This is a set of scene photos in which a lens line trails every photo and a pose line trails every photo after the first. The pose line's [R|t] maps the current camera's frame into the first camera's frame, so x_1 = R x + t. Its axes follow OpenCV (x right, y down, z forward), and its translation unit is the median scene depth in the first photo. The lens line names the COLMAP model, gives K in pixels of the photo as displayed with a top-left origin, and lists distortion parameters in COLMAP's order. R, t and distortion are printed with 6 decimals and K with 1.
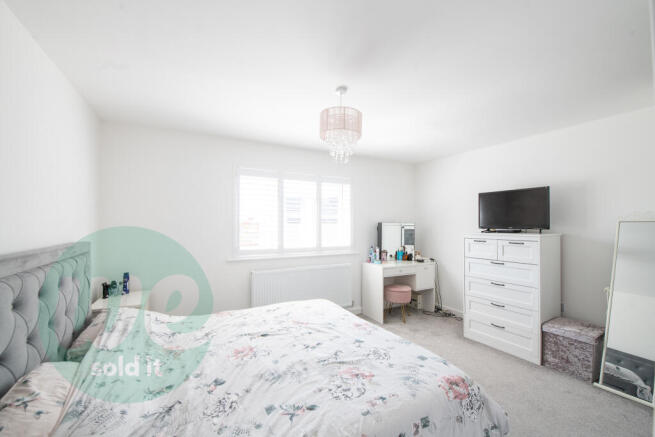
lens RADIAL K [[284.6, 0, 328.1], [0, 284.6, 222.4], [0, 0, 1]] dist [-0.001520, -0.000140]
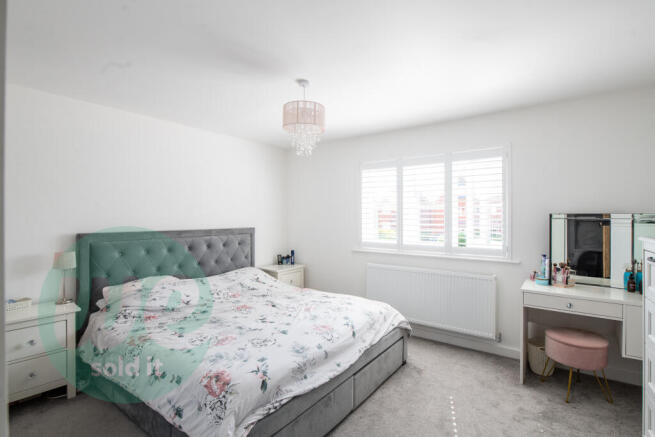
lens RADIAL K [[315.8, 0, 322.7], [0, 315.8, 215.7], [0, 0, 1]] dist [-0.009529, -0.000624]
pose [[0.402725, -0.005304, -0.915306, 1.094678], [0.004080, 0.999984, -0.003999, 0.007691], [0.915312, -0.002124, 0.402740, 0.617822]]
